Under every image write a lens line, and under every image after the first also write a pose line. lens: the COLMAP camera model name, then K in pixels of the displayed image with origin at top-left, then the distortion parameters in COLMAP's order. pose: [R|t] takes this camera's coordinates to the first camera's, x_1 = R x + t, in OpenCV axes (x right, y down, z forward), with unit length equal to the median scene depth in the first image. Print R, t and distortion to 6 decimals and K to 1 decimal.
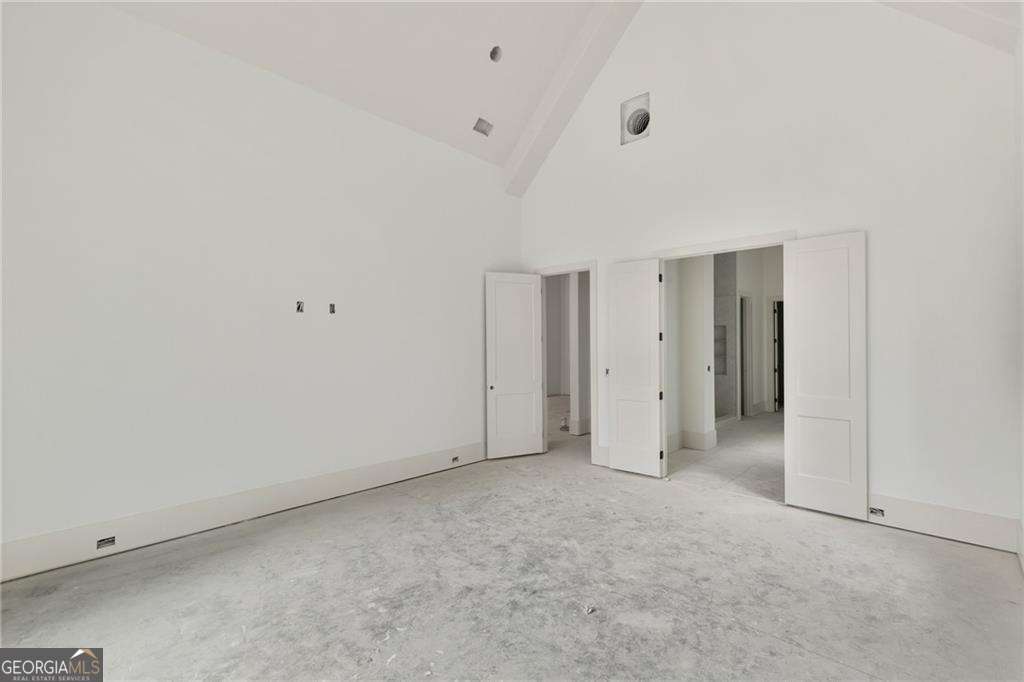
lens RADIAL K [[461.7, 0, 509.0], [0, 461.7, 345.8], [0, 0, 1]] dist [0.006667, 0.000751]
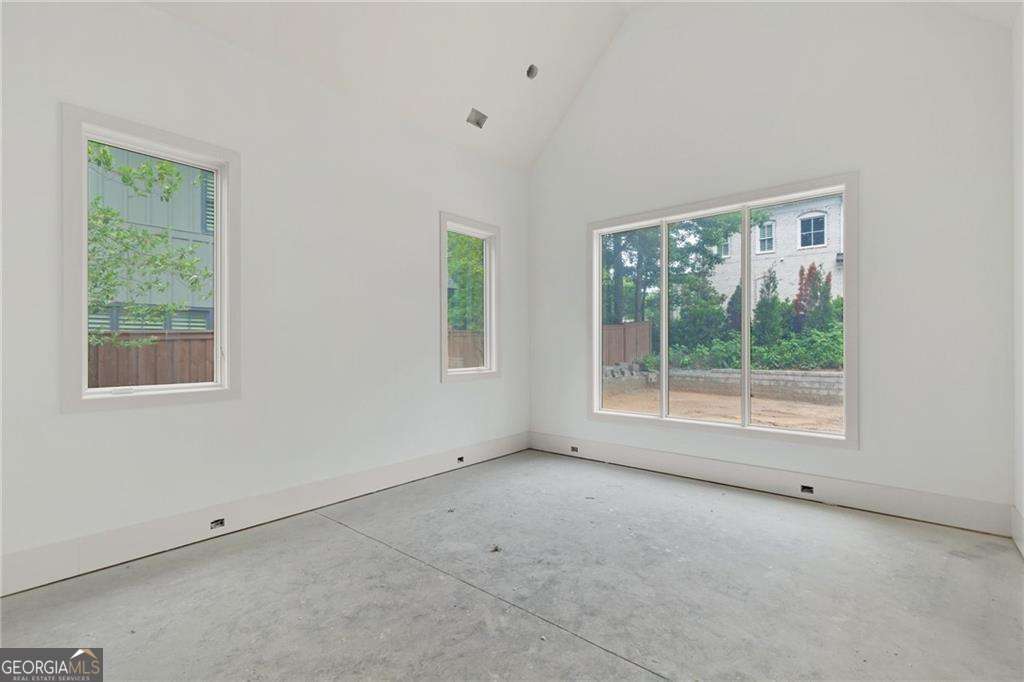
lens RADIAL K [[461.7, 0, 509.0], [0, 461.7, 345.8], [0, 0, 1]] dist [0.006667, 0.000751]
pose [[-0.998994, 0.001771, -0.044803, 0.167758], [0.001517, 0.999983, 0.005698, -0.002613], [0.044812, 0.005624, -0.998980, 1.978280]]
